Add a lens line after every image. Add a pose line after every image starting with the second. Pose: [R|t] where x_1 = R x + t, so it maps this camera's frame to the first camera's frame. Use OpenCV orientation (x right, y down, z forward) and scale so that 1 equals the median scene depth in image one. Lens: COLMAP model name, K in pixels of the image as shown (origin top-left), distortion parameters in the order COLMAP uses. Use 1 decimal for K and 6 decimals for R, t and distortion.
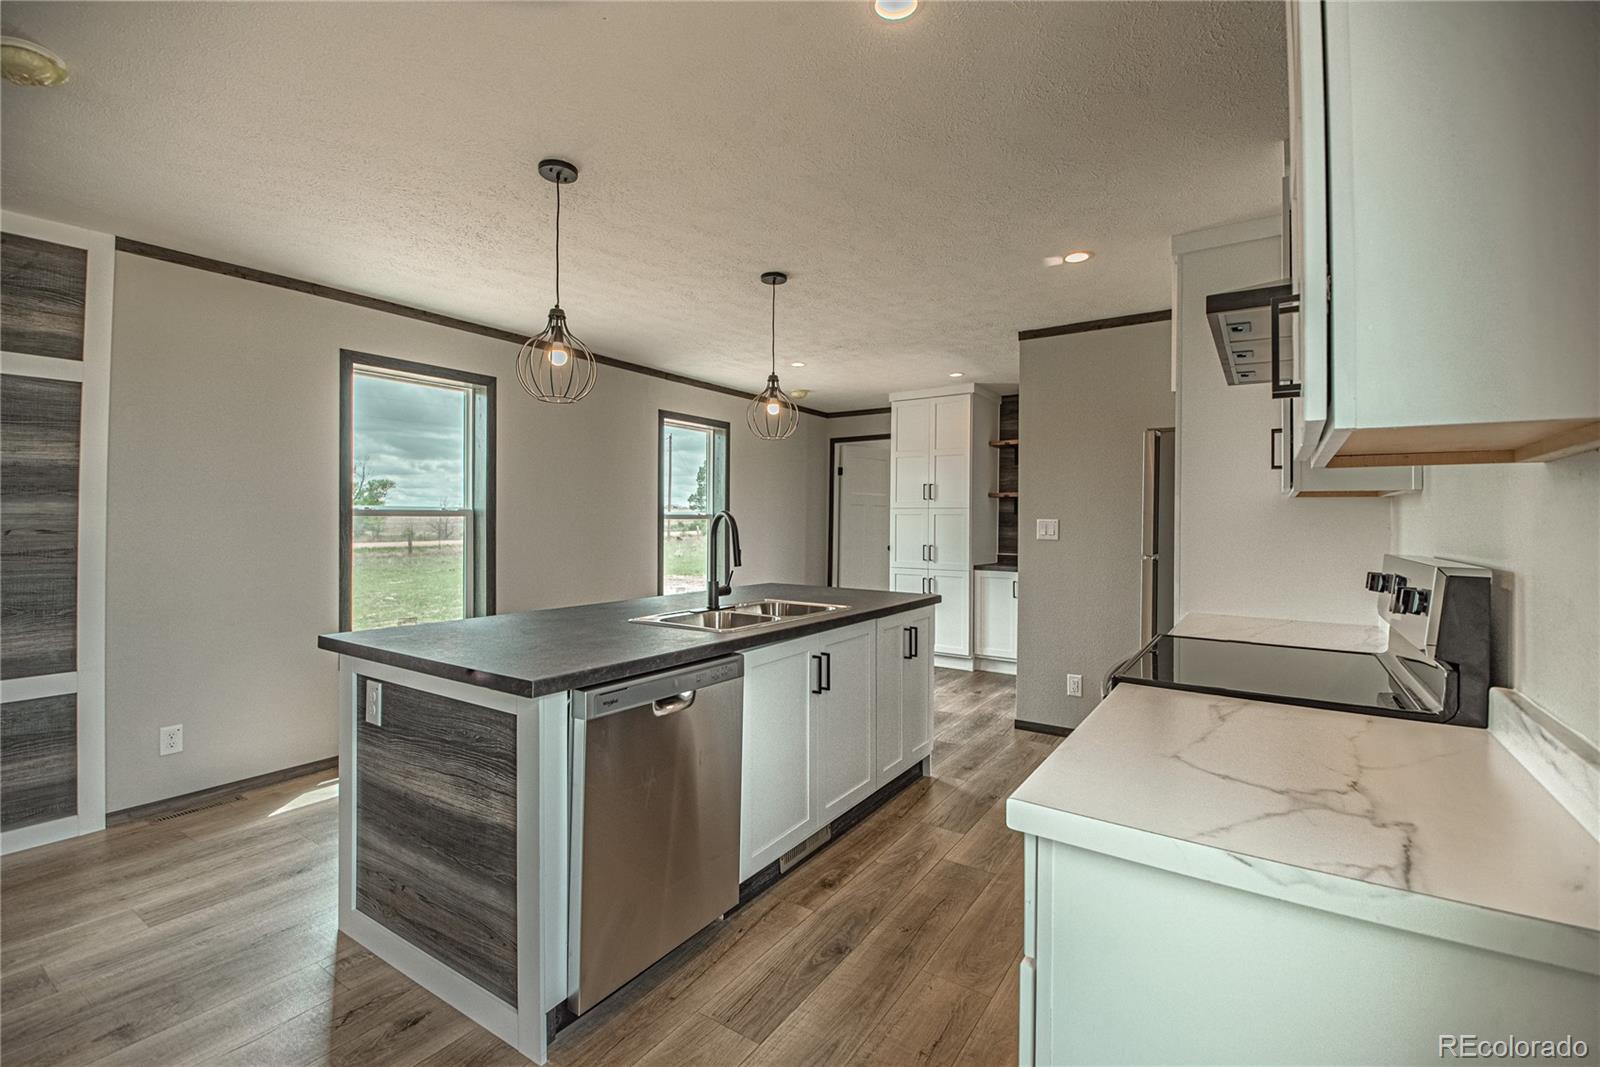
lens RADIAL K [[689.6, 0, 795.3], [0, 689.6, 512.8], [0, 0, 1]] dist [0.021000, -0.008709]
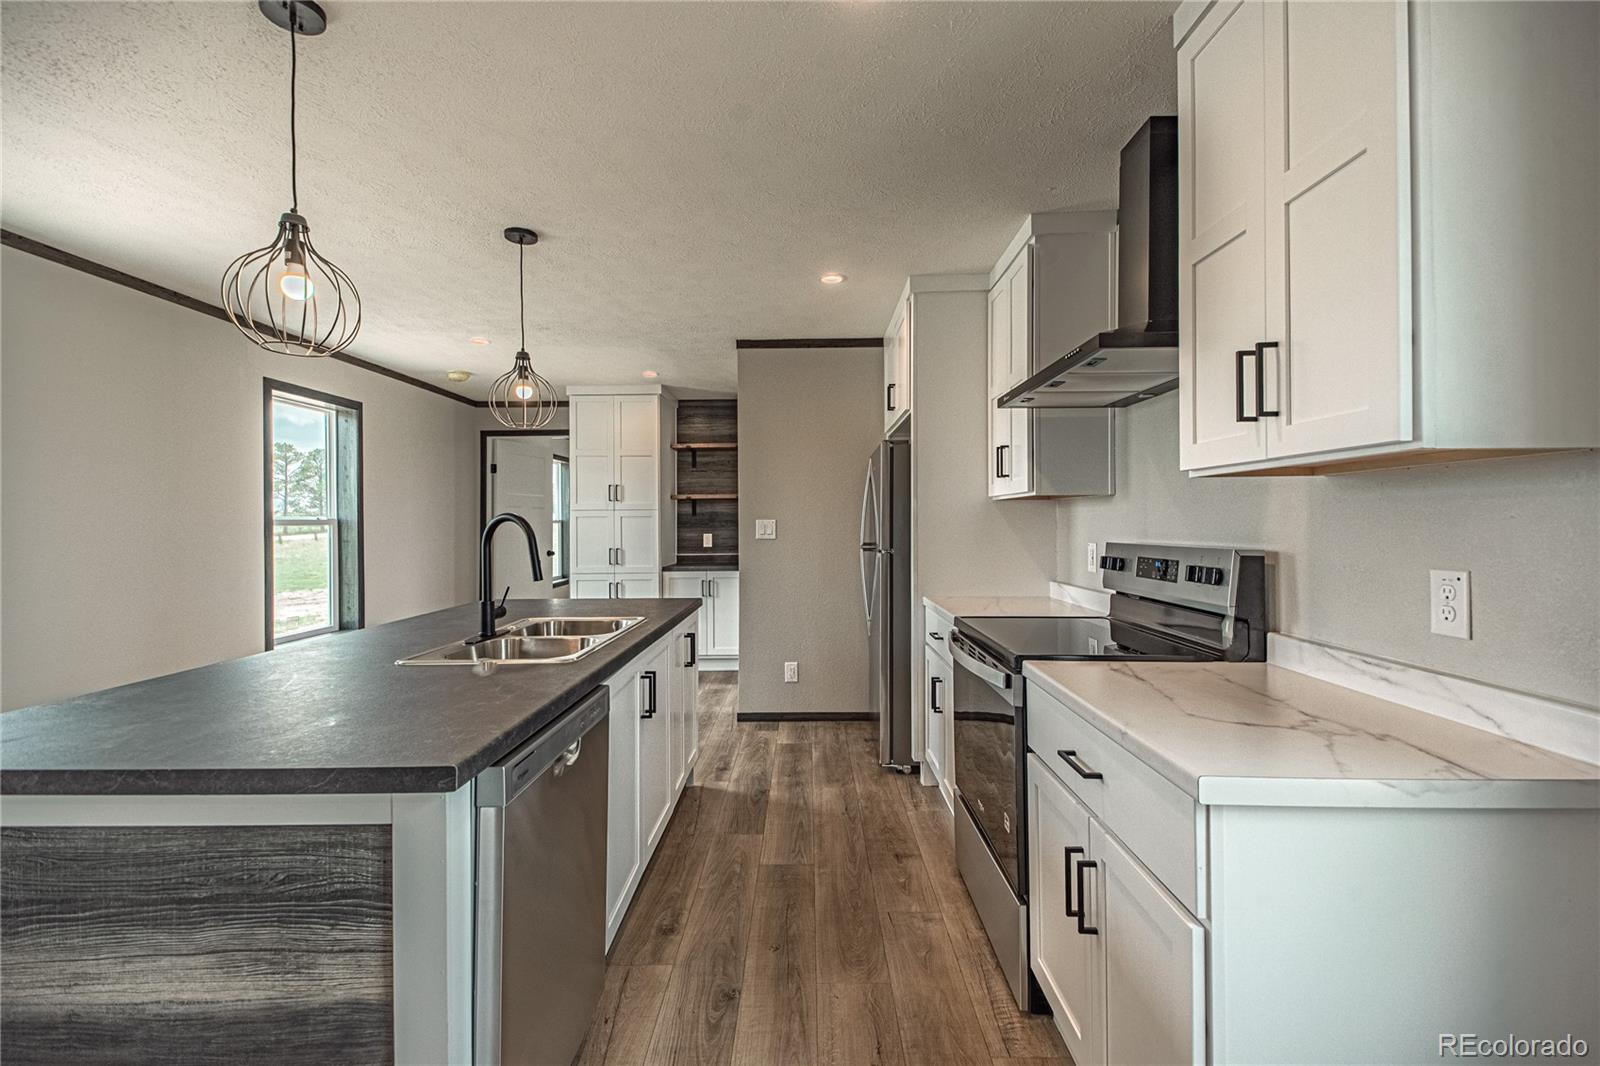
lens RADIAL K [[689.6, 0, 798.0], [0, 689.6, 514.9], [0, 0, 1]] dist [0.021000, -0.008709]
pose [[0.835546, -0.005897, 0.549390, -0.242152], [0.006316, 0.999979, 0.001127, -0.000099], [-0.549385, 0.002528, 0.835566, 0.128637]]
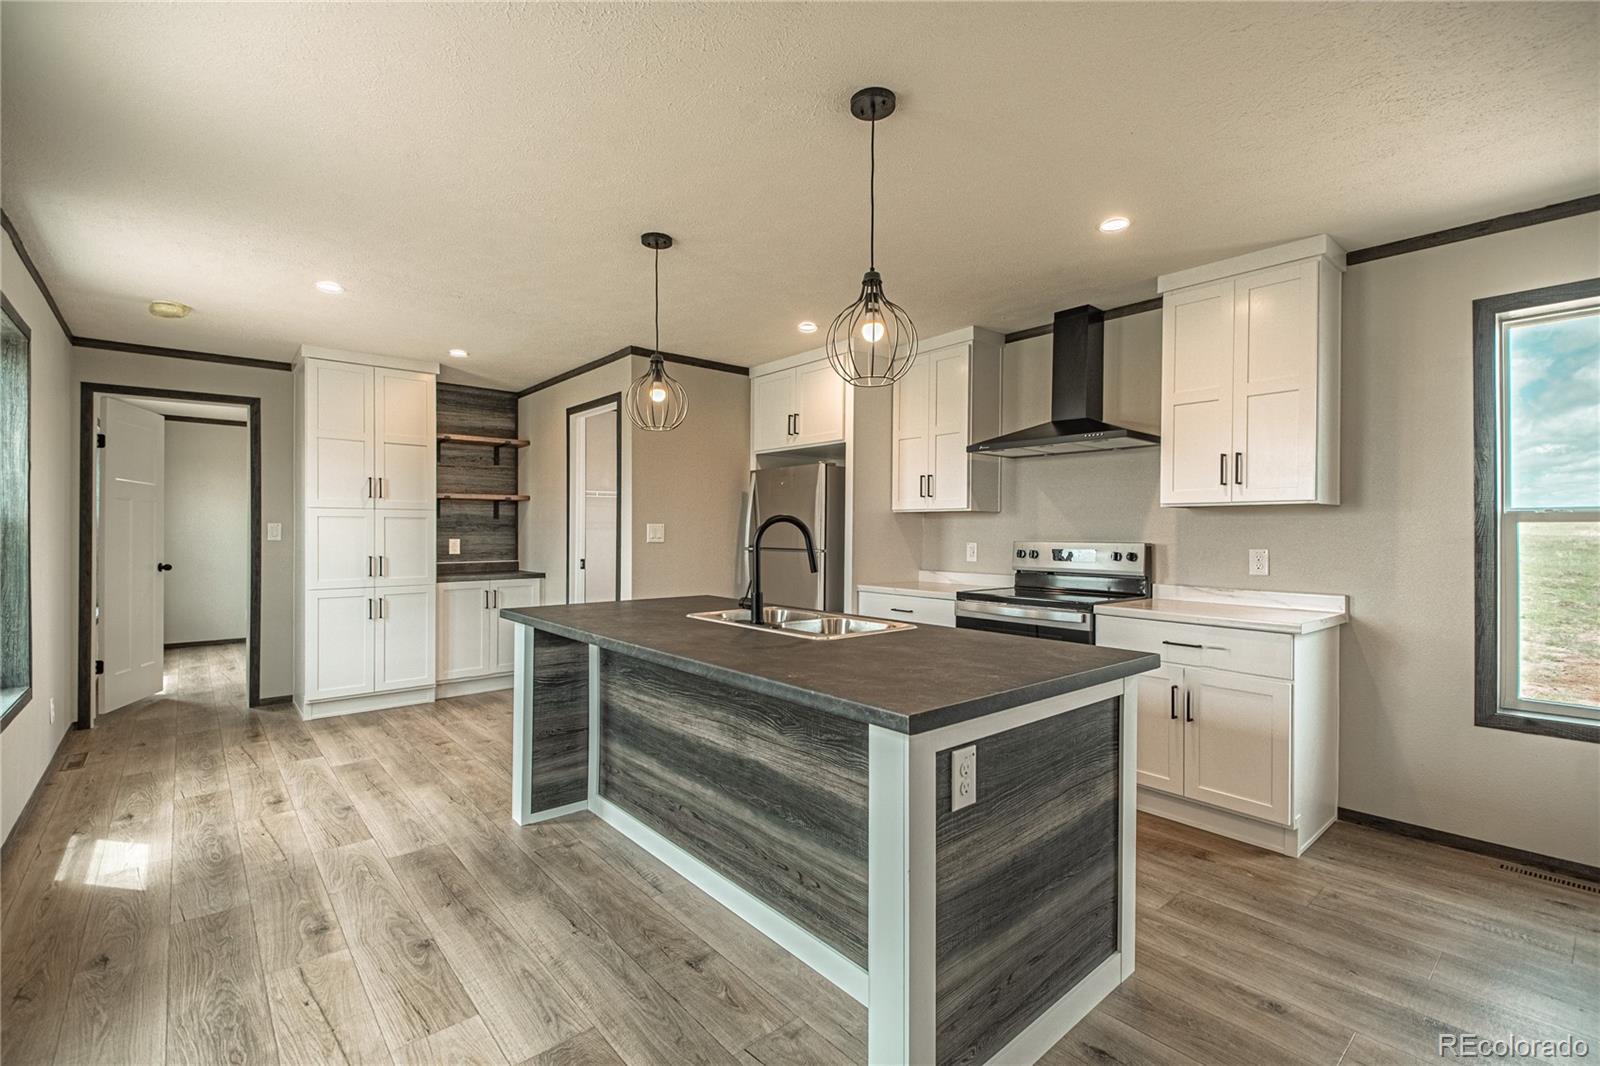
lens RADIAL K [[700.4, 0, 784.7], [0, 700.4, 534.0], [0, 0, 1]] dist [0.040575, -0.003951]
pose [[0.272483, -0.007449, 0.962132, -0.935863], [-0.013452, 0.999843, 0.011551, 0.011075], [-0.962067, -0.016090, 0.272340, 0.679913]]
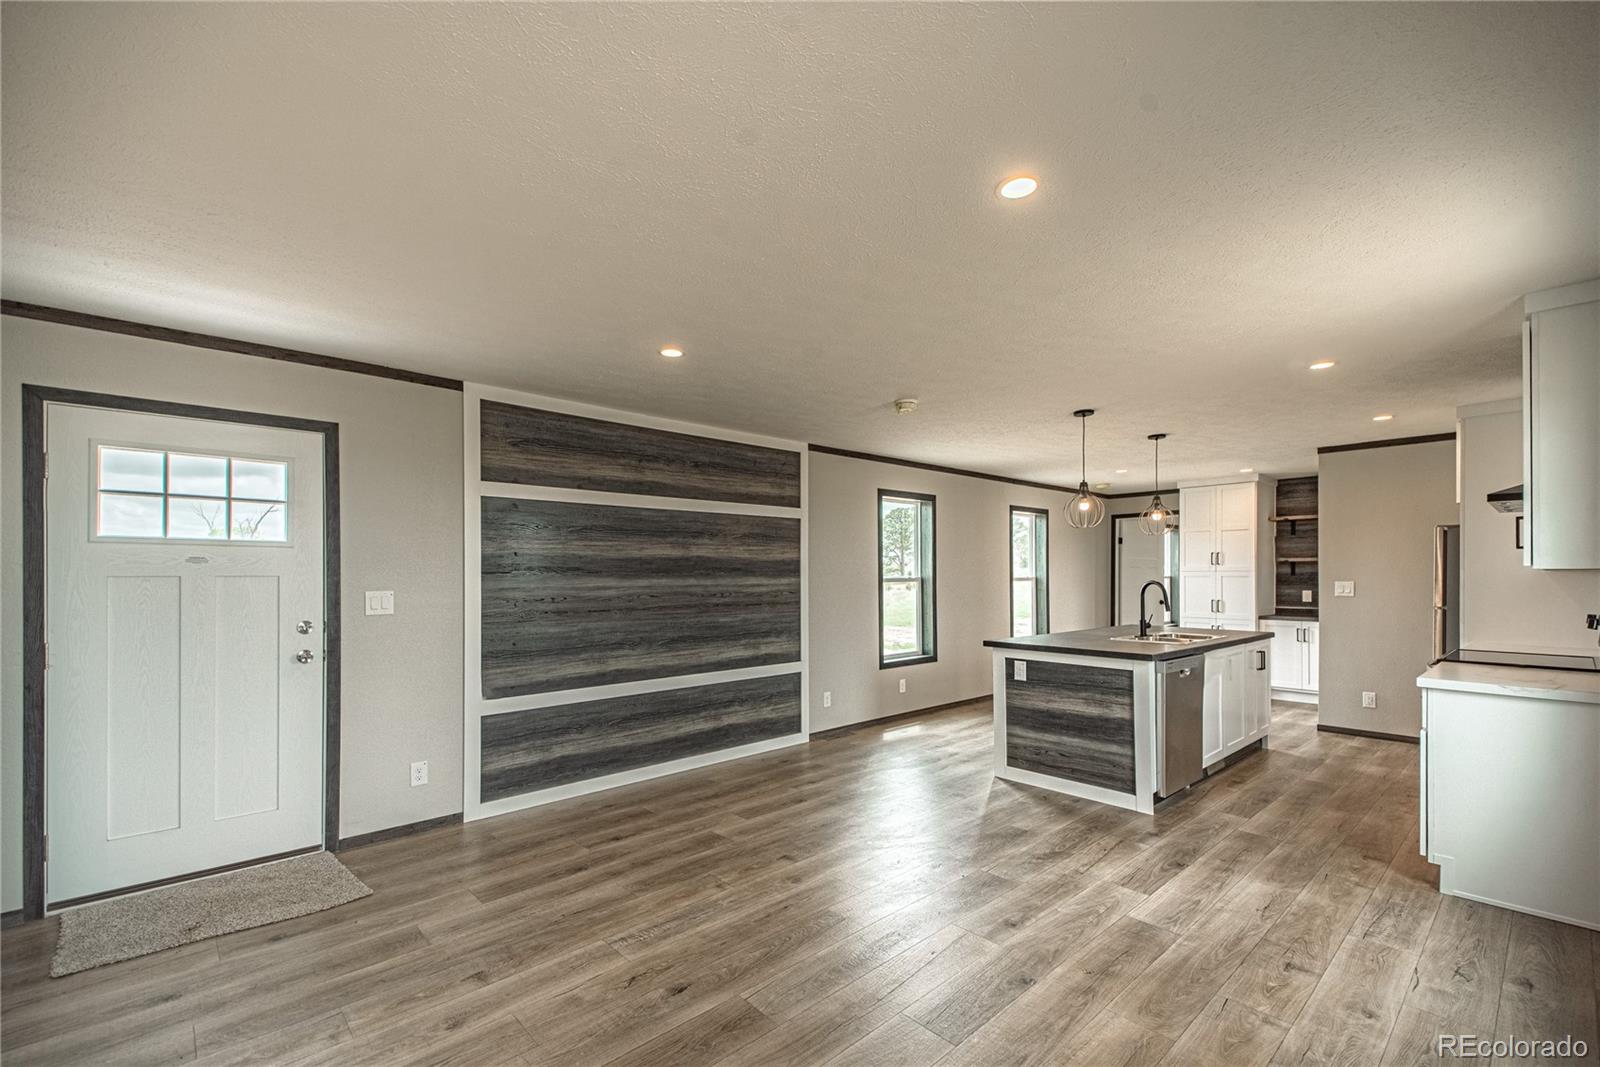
lens RADIAL K [[700.4, 0, 802.2], [0, 700.4, 575.7], [0, 0, 1]] dist [0.040575, -0.003951]
pose [[0.975794, -0.006688, -0.218589, -0.542300], [0.009196, 0.999903, 0.010456, -0.040790], [0.218498, -0.012213, 0.975761, -0.910540]]
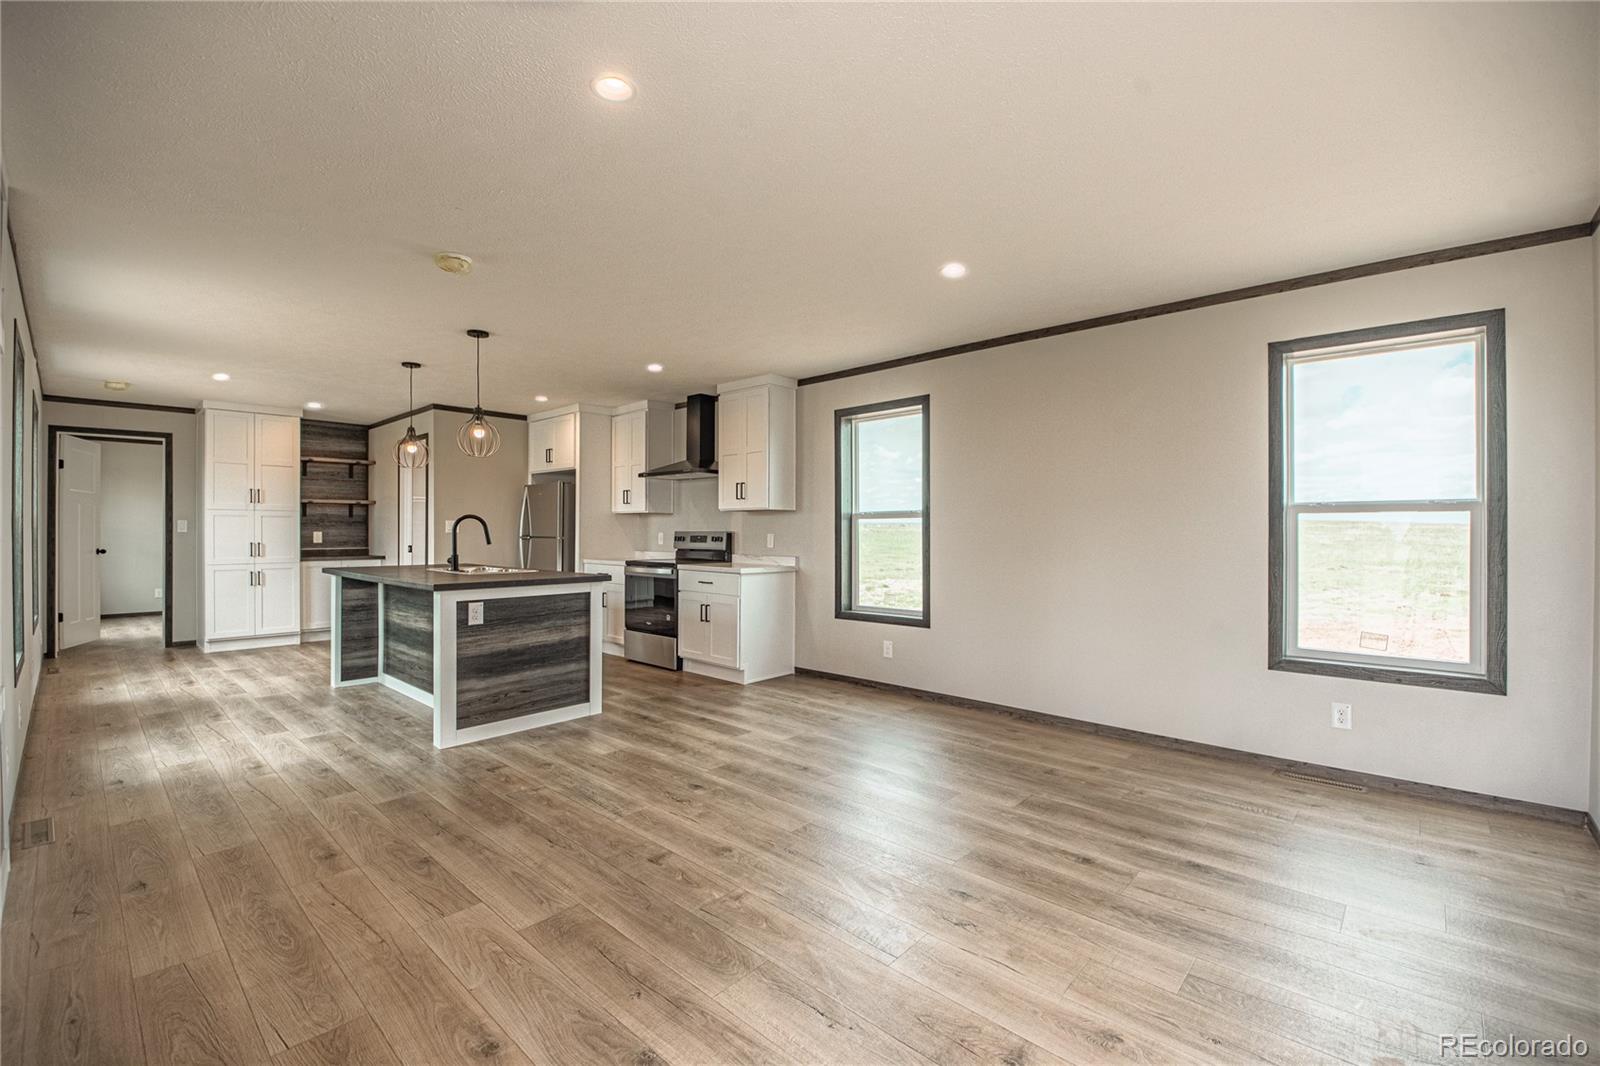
lens RADIAL K [[689.6, 0, 797.6], [0, 689.6, 538.2], [0, 0, 1]] dist [0.021000, -0.008709]
pose [[0.164789, -0.019532, 0.986135, -1.615652], [-0.011011, 0.999705, 0.021641, 0.006424], [-0.986267, -0.014424, 0.164525, -0.136217]]
